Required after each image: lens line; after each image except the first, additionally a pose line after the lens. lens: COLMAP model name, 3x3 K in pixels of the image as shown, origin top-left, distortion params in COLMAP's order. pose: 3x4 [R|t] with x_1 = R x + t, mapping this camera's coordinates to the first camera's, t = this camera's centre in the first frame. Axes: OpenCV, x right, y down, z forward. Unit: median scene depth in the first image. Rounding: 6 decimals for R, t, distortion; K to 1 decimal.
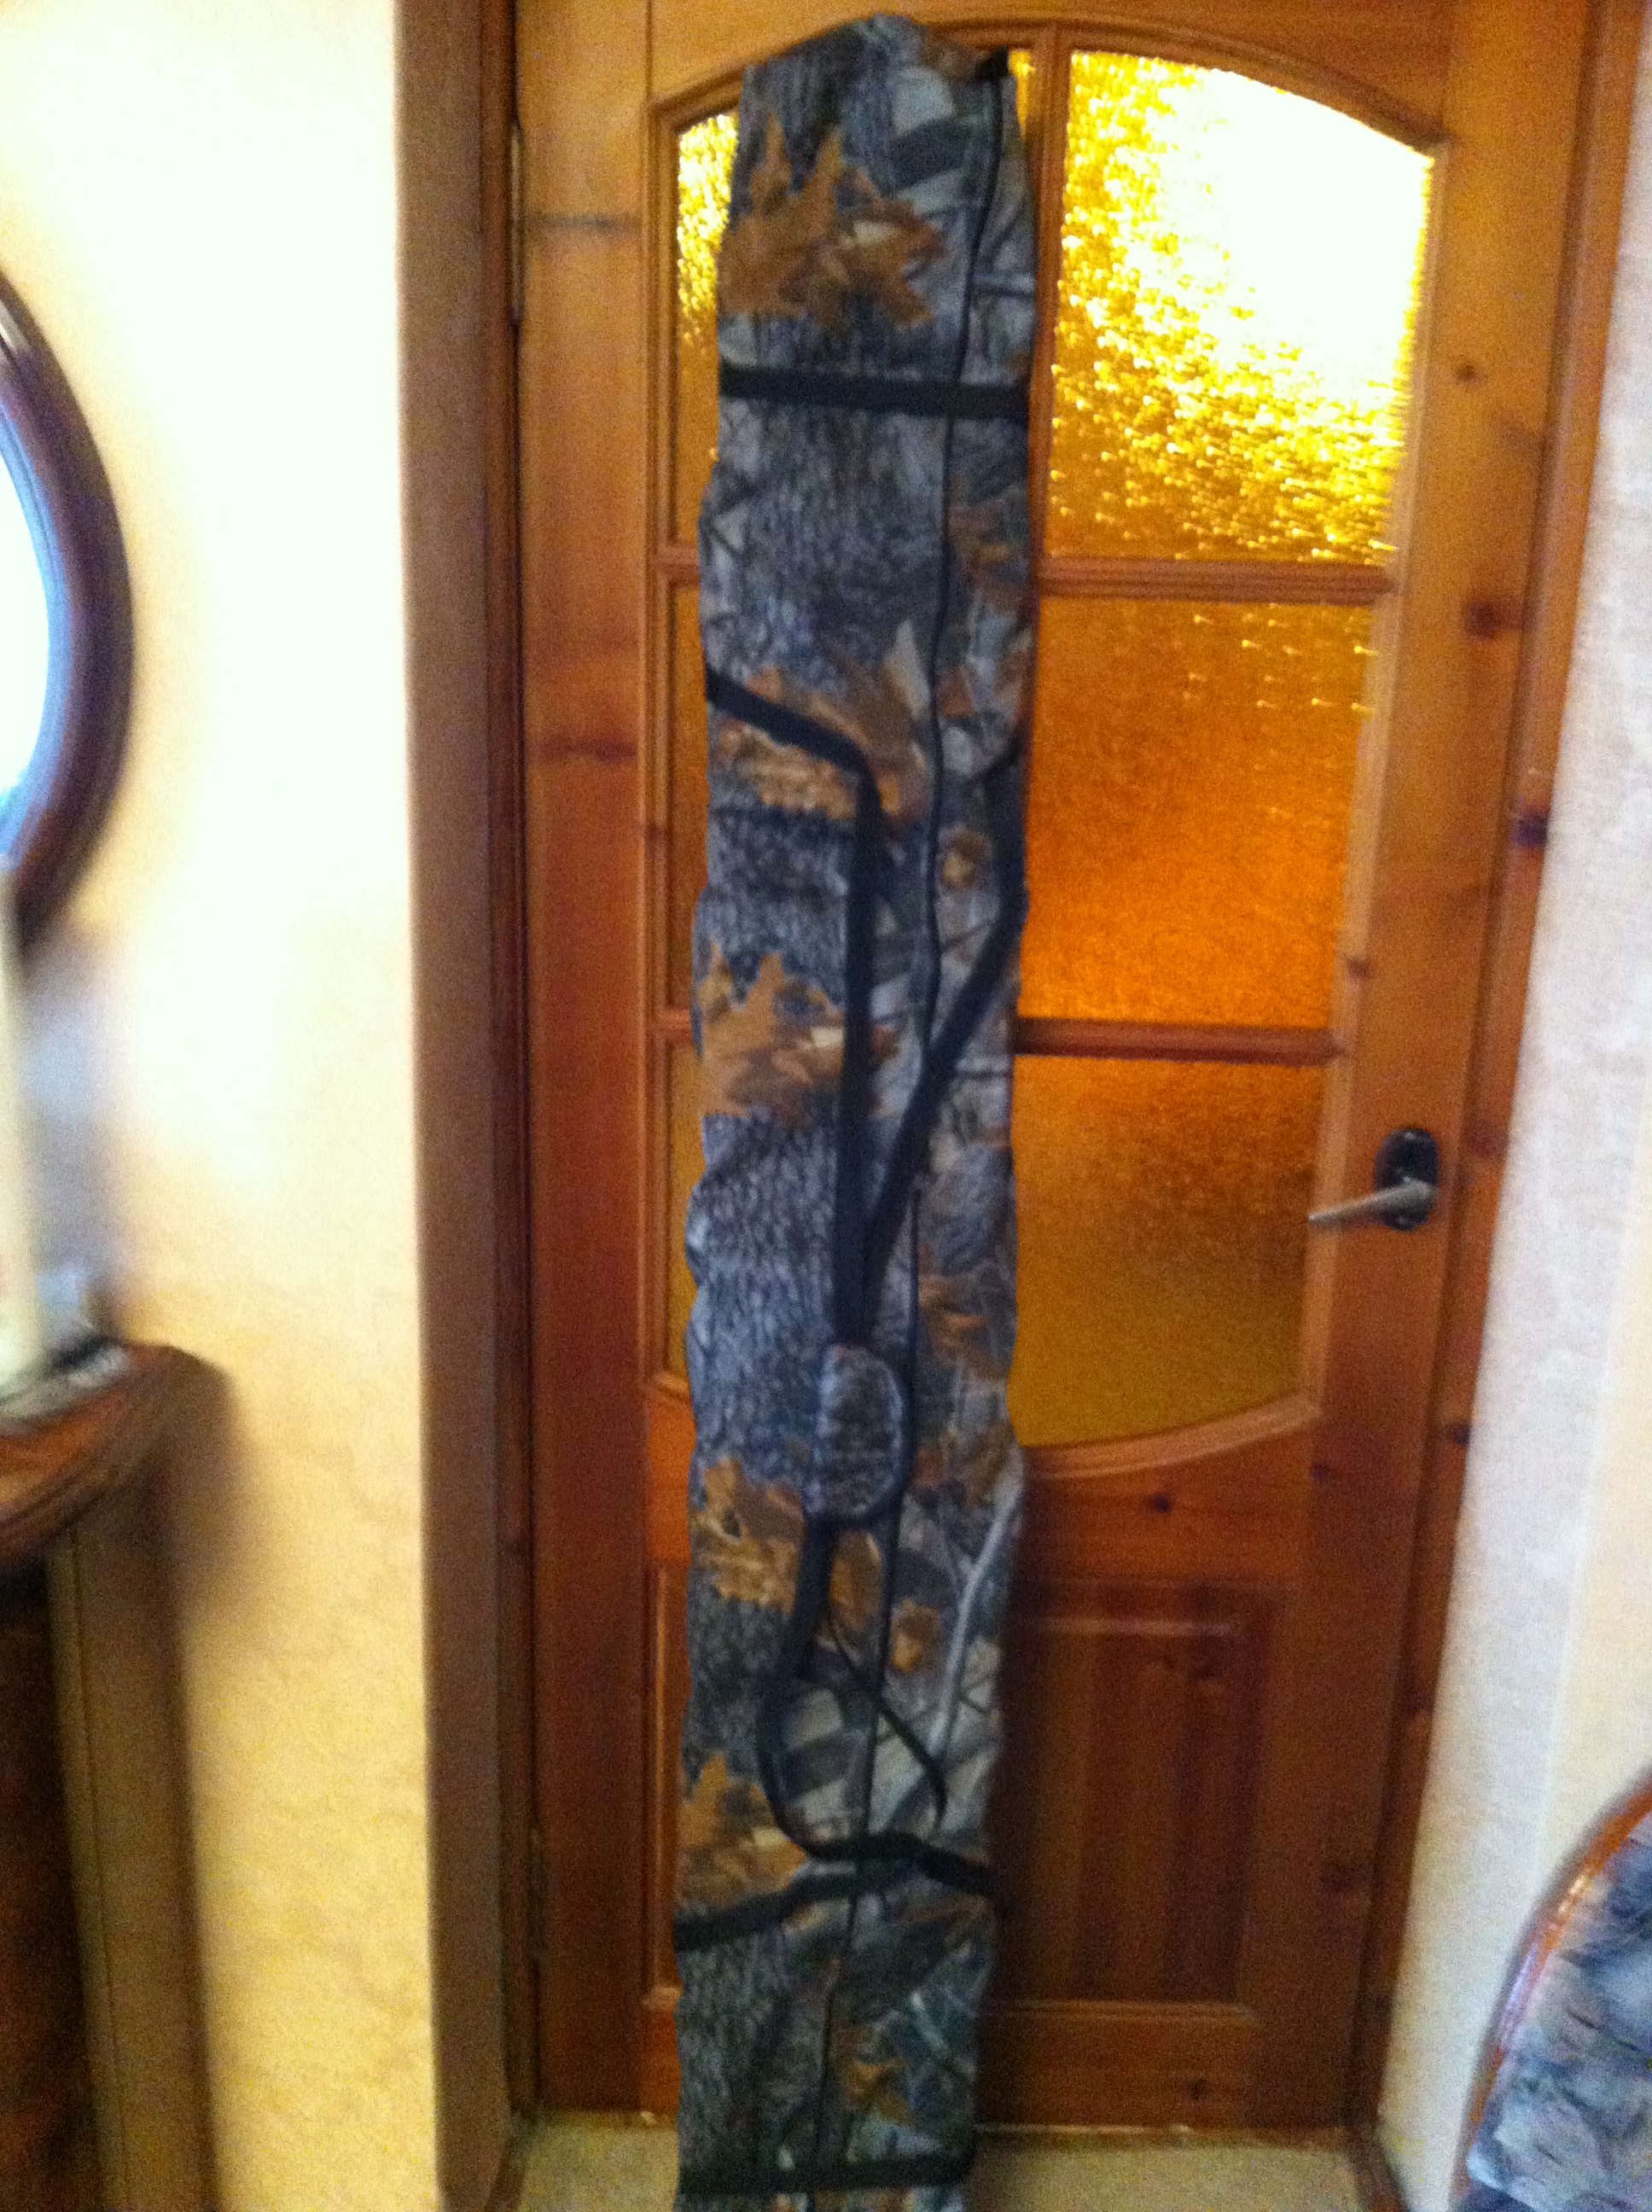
lens RADIAL K [[2146.9, 0, 826.0], [0, 2146.9, 1106.0], [0, 0, 1]] dist [0.110808, -0.391653]
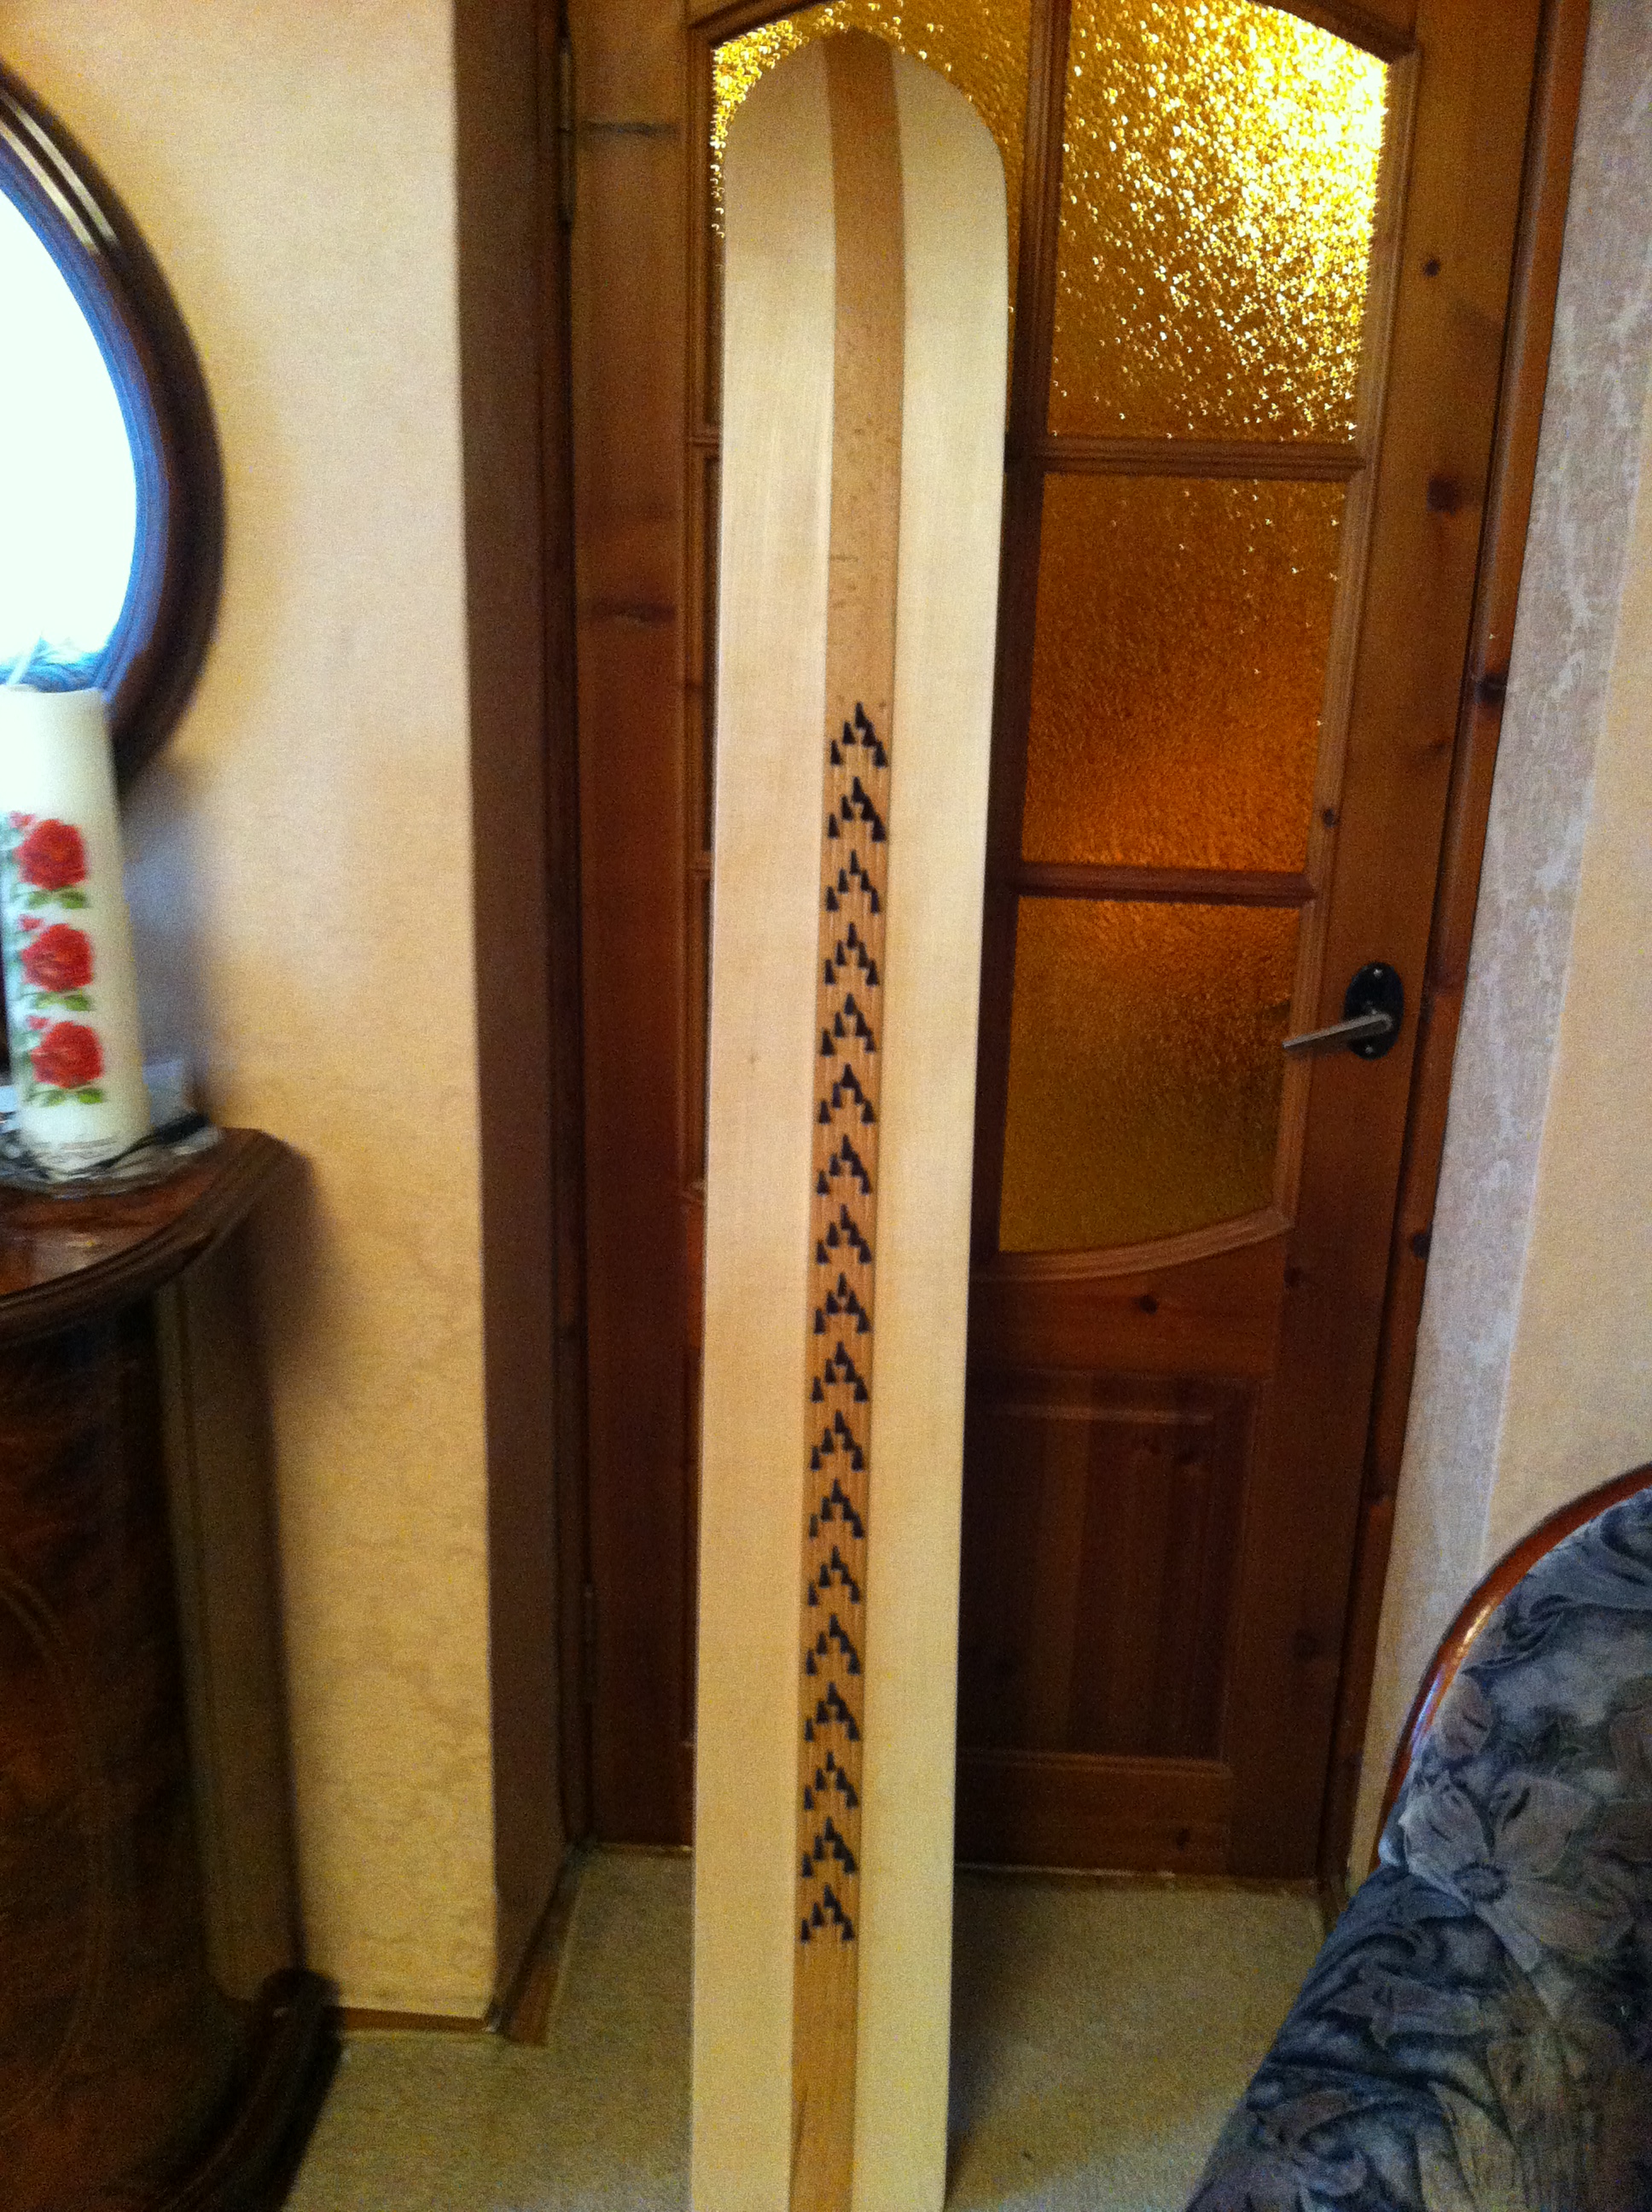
lens RADIAL K [[2163.1, 0, 862.1], [0, 2163.1, 1126.2], [0, 0, 1]] dist [0.095203, -0.319405]
pose [[0.999583, 0.011264, -0.026600, 0.040153], [-0.009836, 0.998533, 0.053242, 0.037893], [0.027160, -0.052958, 0.998227, -0.125369]]
